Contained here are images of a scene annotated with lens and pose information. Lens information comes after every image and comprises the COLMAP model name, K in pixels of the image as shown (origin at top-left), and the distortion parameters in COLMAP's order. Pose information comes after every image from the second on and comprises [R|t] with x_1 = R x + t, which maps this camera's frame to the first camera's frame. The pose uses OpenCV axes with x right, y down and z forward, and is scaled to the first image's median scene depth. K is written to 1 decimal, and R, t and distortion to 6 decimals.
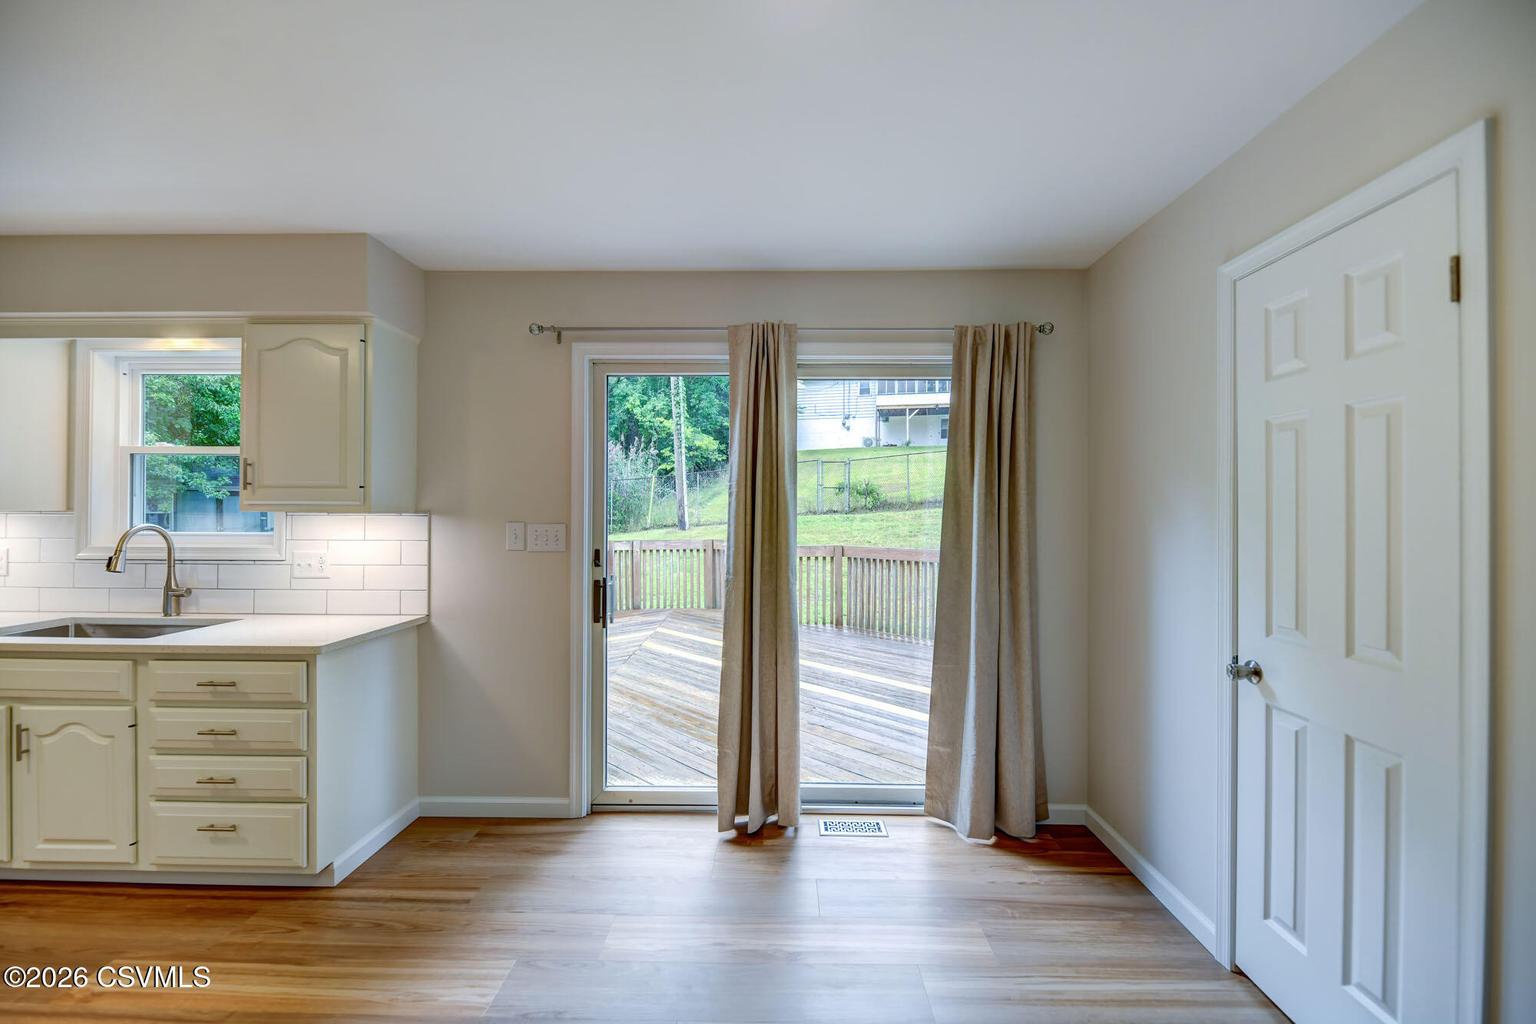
lens RADIAL K [[626.9, 0, 771.2], [0, 626.9, 511.4], [0, 0, 1]] dist [0.001255, -0.005561]
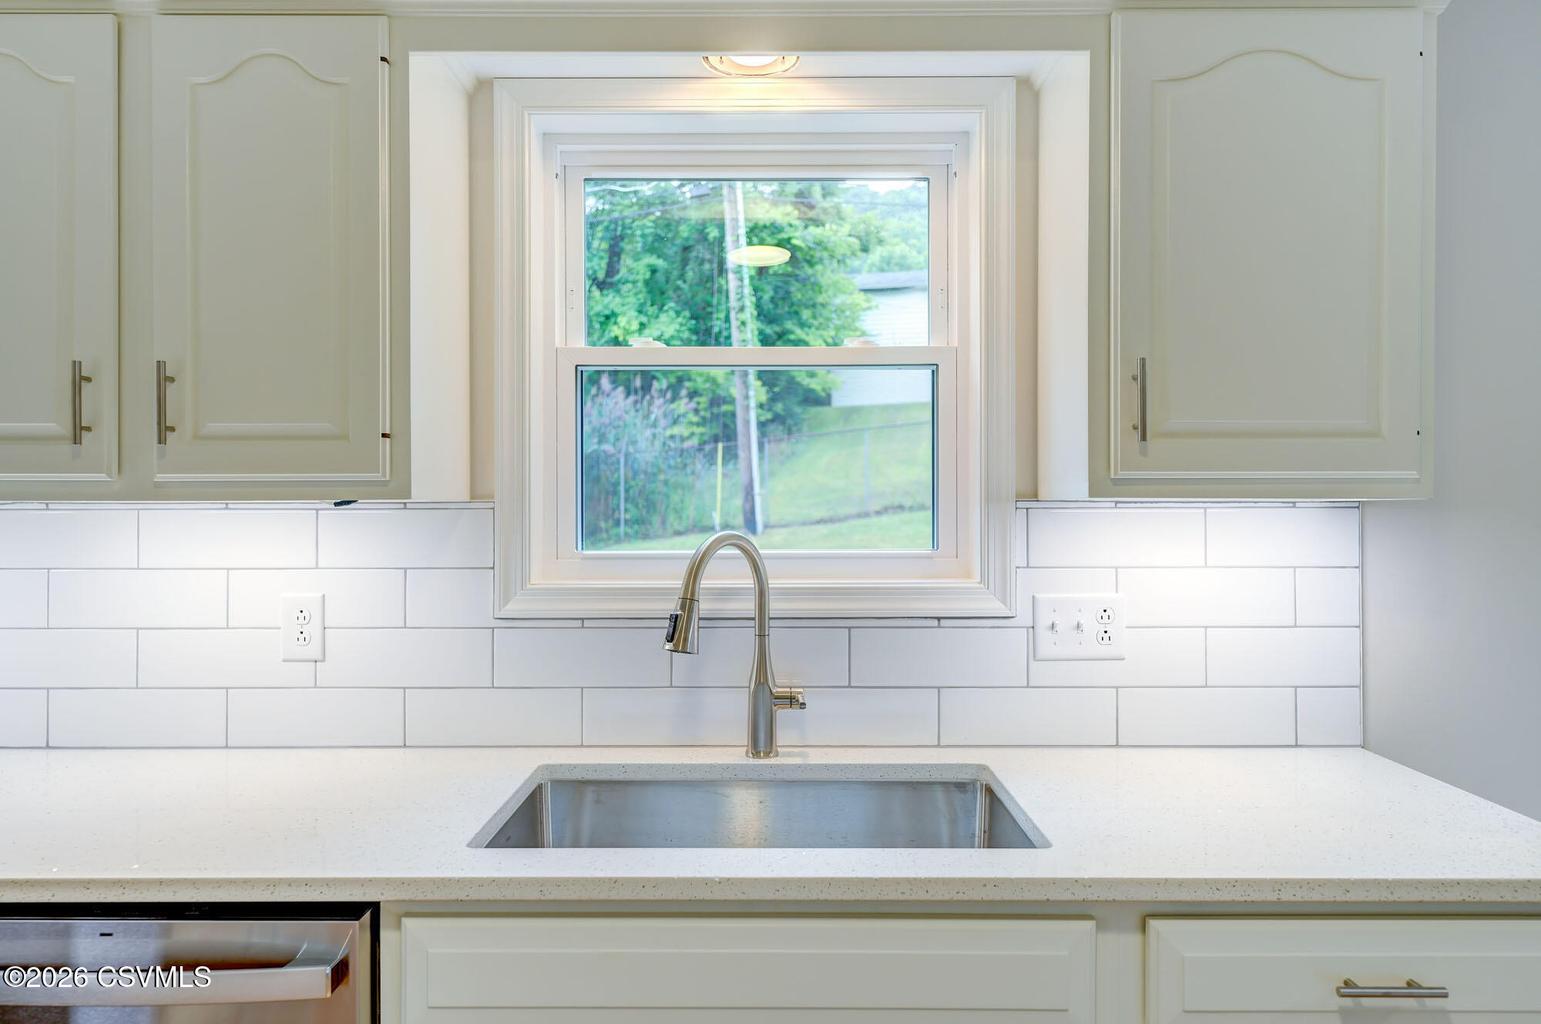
lens RADIAL K [[992.5, 0, 774.4], [0, 992.5, 511.3], [0, 0, 1]] dist [0.008102, 0.000109]
pose [[0.999952, -0.005840, 0.007908, -0.953675], [0.005783, 0.999957, 0.007200, 0.002697], [-0.007950, -0.007154, 0.999943, 0.348554]]
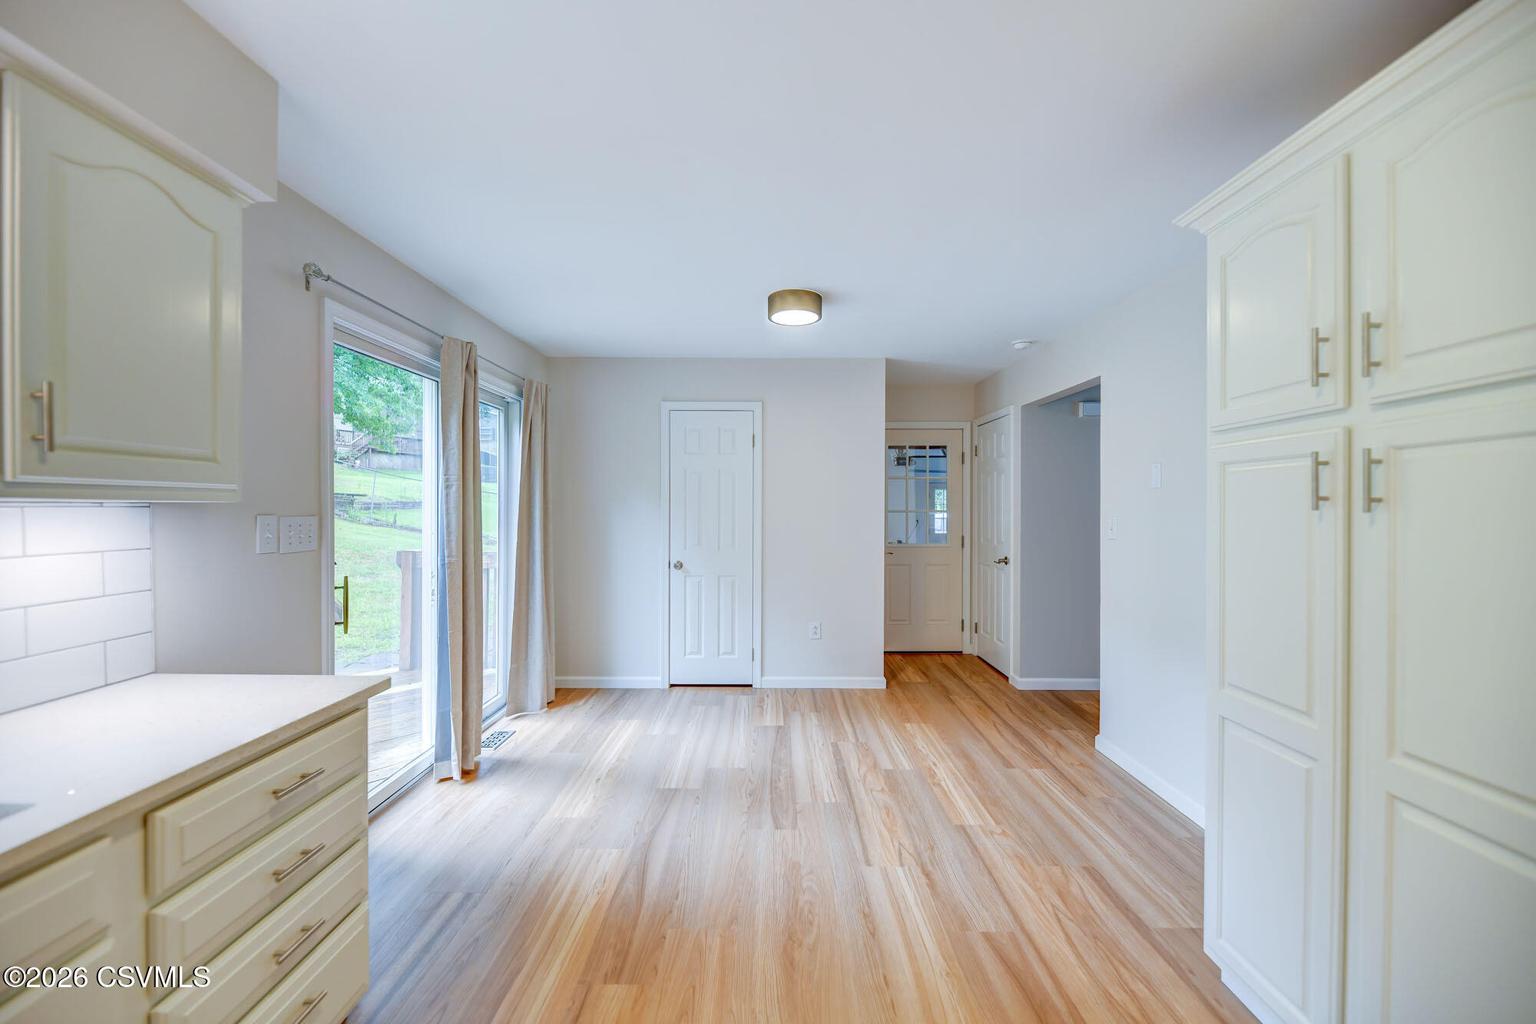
lens RADIAL K [[617.0, 0, 772.7], [0, 617.0, 510.1], [0, 0, 1]] dist [0.001821, -0.004734]
pose [[-0.017460, -0.010244, 0.999795, -1.157375], [-0.007386, 0.999922, 0.010116, 0.000080], [-0.999820, -0.007208, -0.017534, 0.426707]]
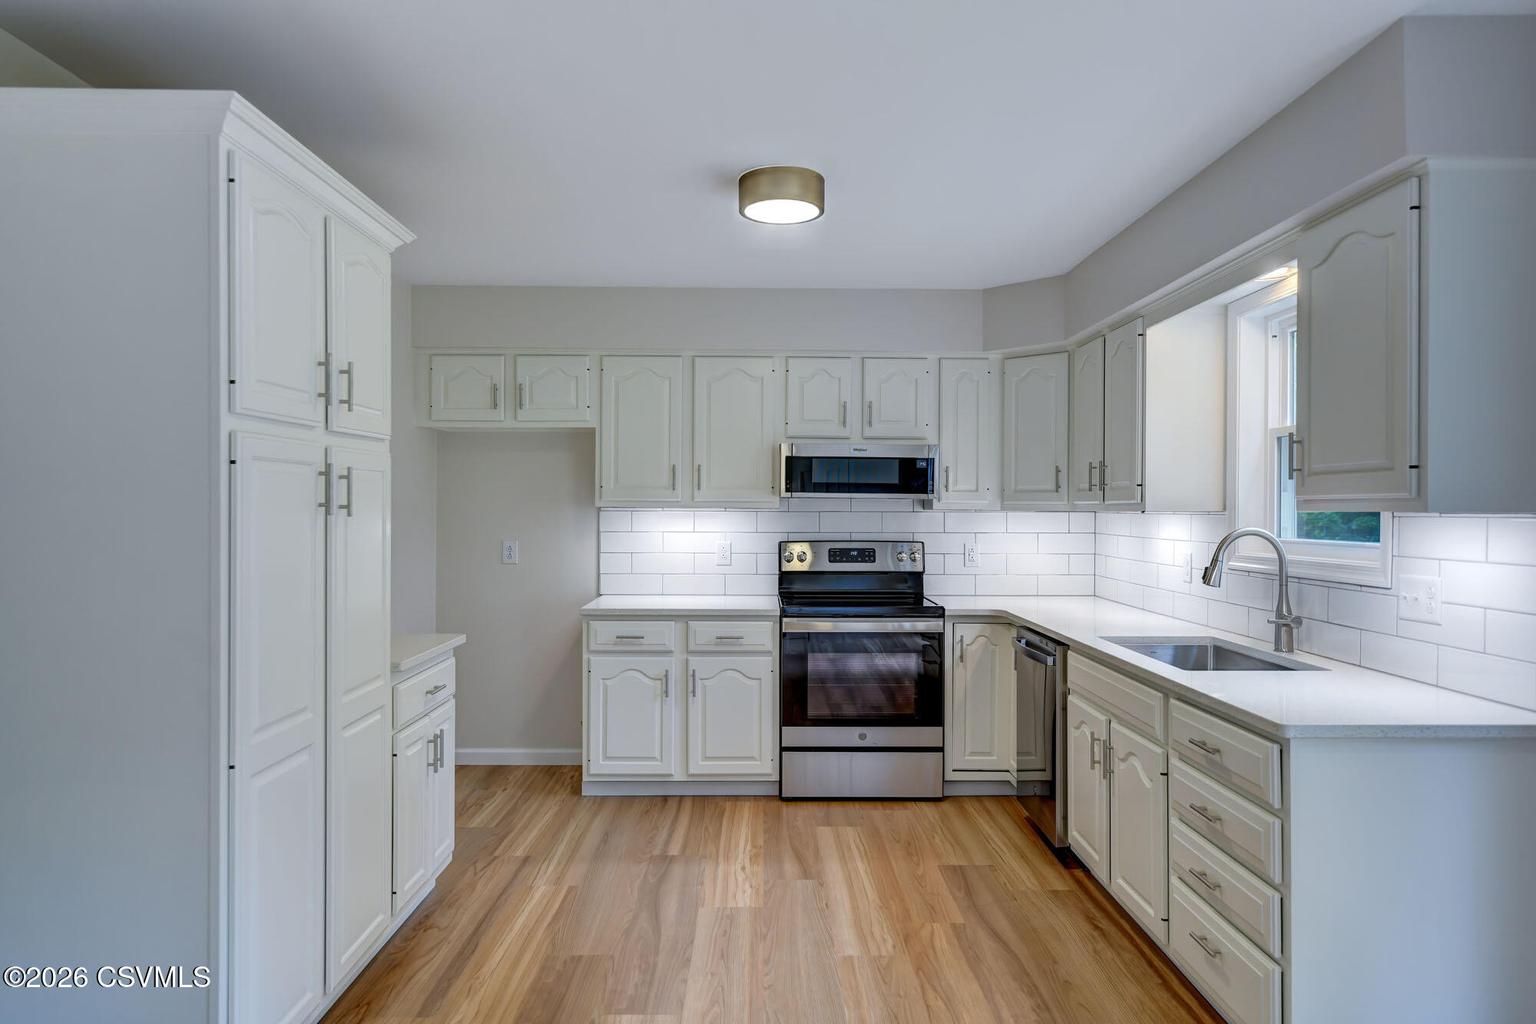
lens RADIAL K [[989.3, 0, 771.9], [0, 989.3, 511.3], [0, 0, 1]] dist [0.008102, 0.000109]
pose [[0.025468, -0.002284, -0.999673, 0.204850], [0.001913, 0.999996, -0.002236, 0.001848], [0.999674, -0.001855, 0.025472, 0.359667]]
